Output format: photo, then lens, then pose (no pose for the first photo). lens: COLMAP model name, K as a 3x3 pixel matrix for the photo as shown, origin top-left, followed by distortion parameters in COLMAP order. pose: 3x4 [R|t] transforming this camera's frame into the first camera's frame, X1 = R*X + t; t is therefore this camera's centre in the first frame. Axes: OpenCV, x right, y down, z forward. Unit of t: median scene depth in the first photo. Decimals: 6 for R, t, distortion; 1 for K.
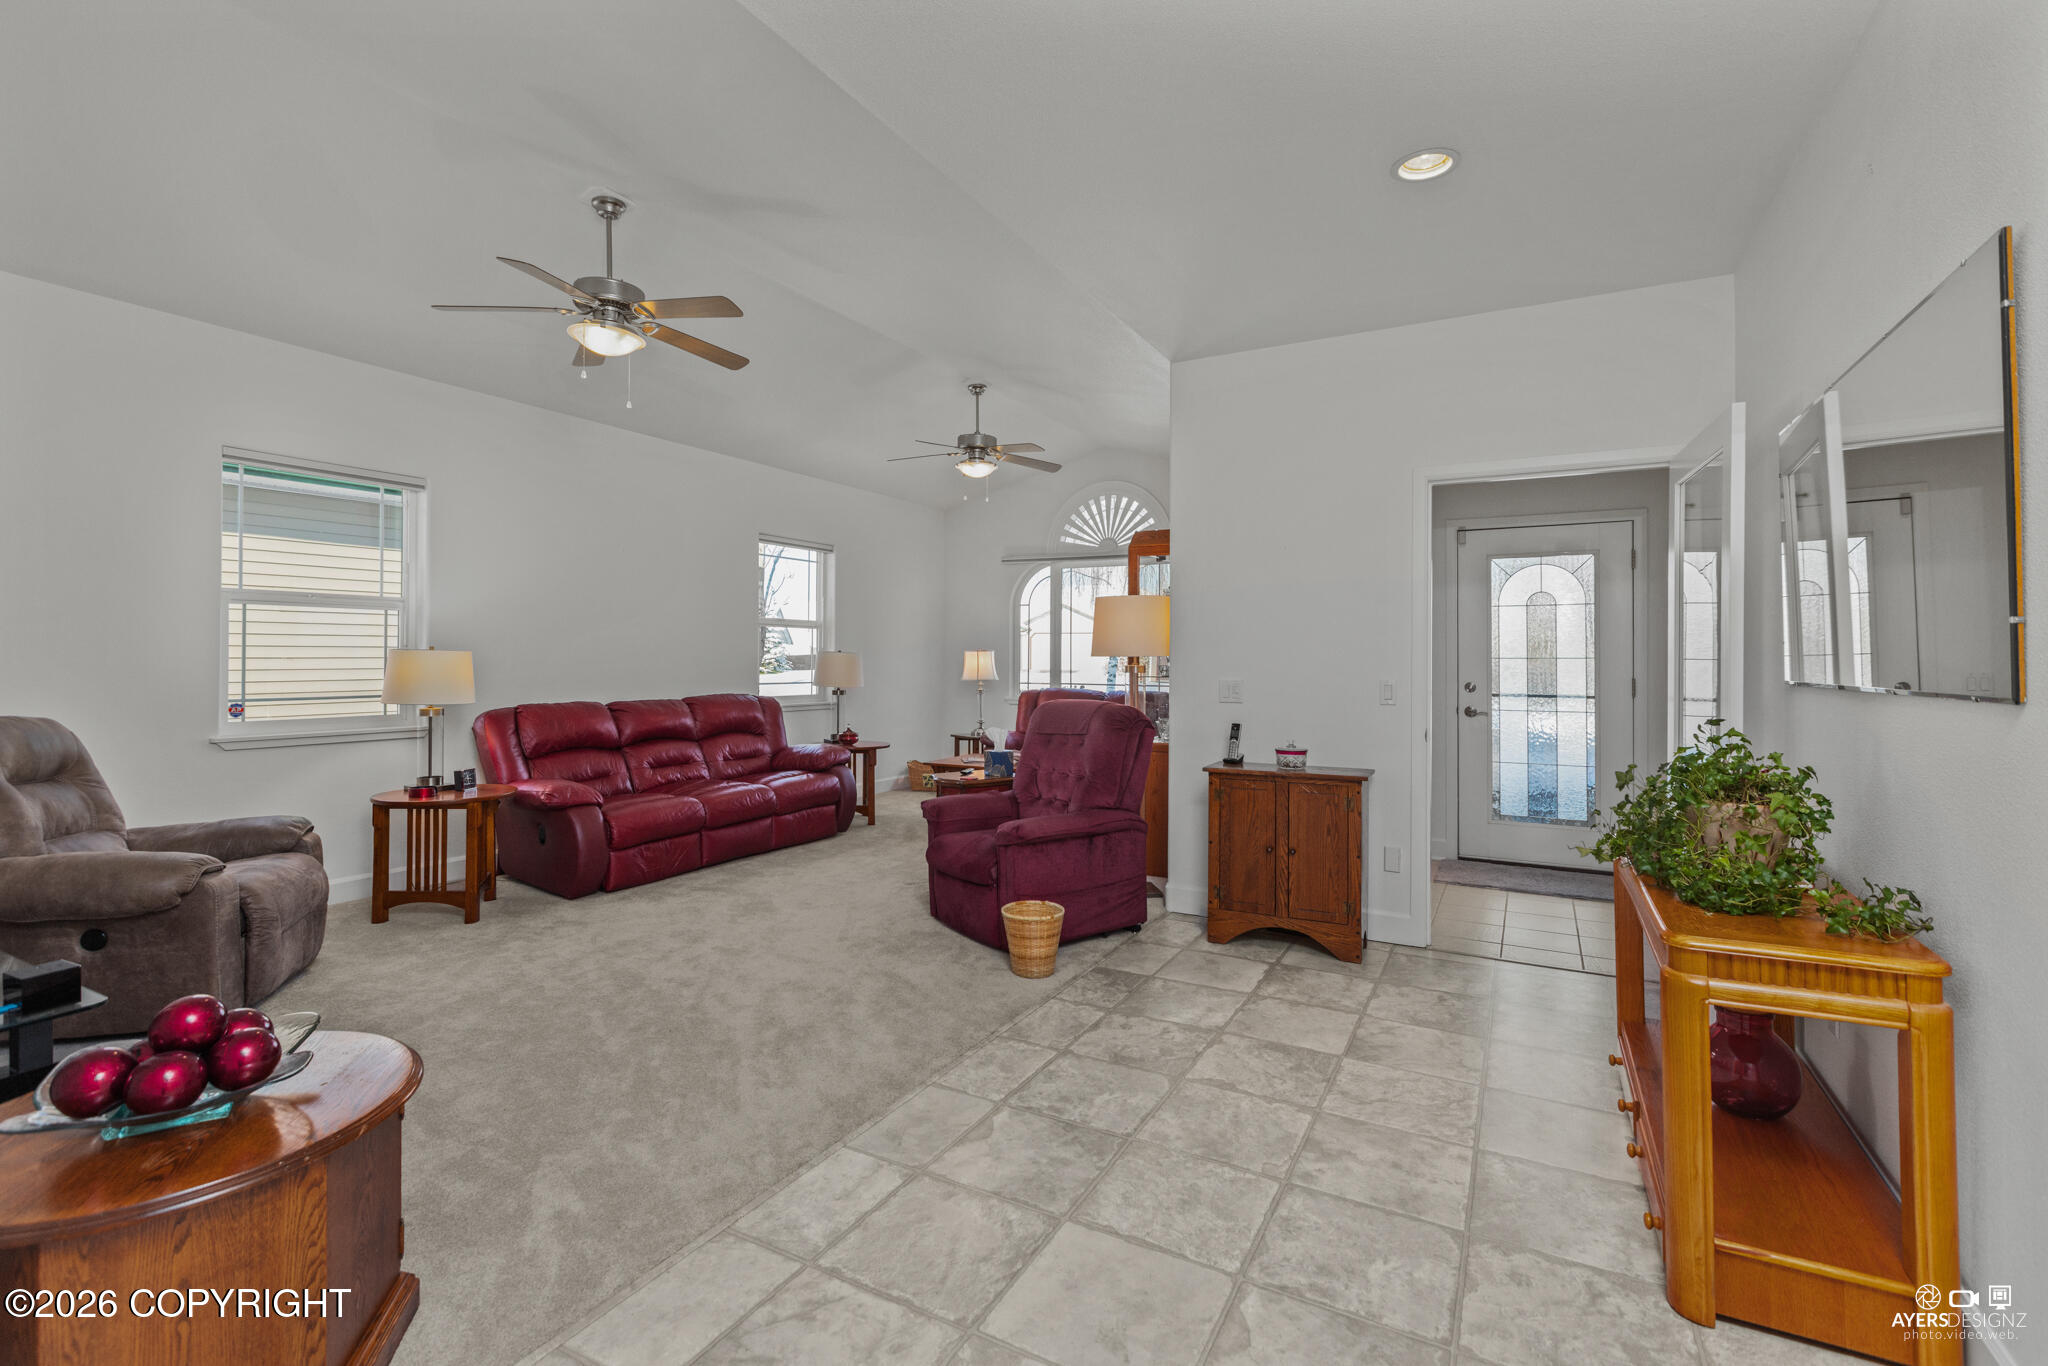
lens RADIAL K [[920.6, 0, 1017.2], [0, 920.6, 629.6], [0, 0, 1]] dist [-0.000089, -0.001905]
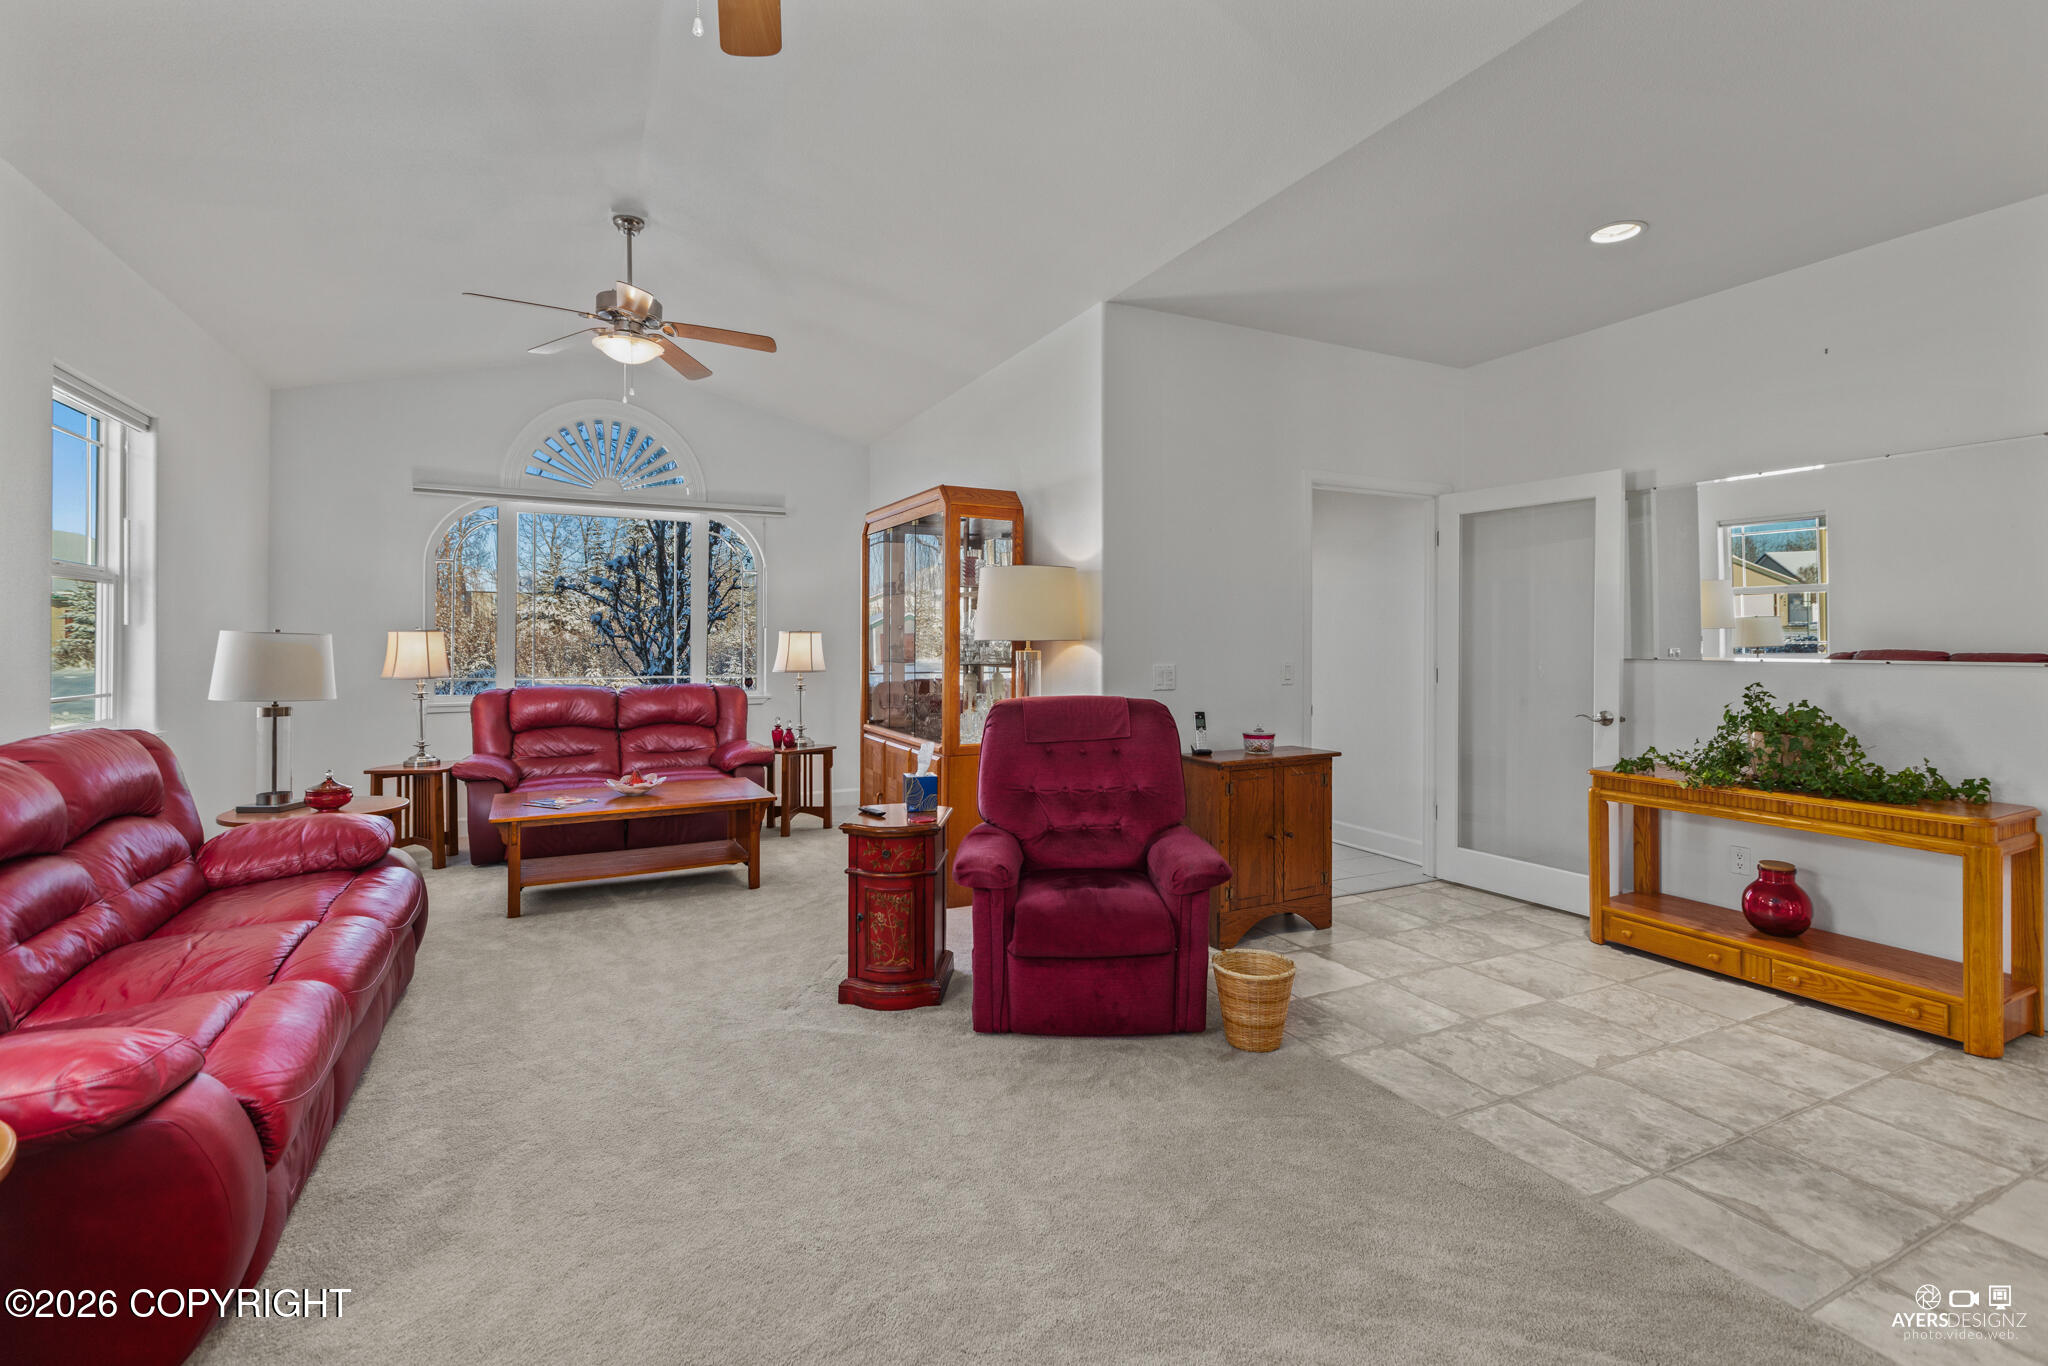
lens RADIAL K [[920.6, 0, 1015.4], [0, 920.6, 633.3], [0, 0, 1]] dist [-0.000089, -0.001905]
pose [[0.572601, 0.004403, 0.819822, -0.914762], [-0.023731, 0.999656, 0.011206, 0.021924], [-0.819491, -0.025871, 0.572508, 0.886550]]
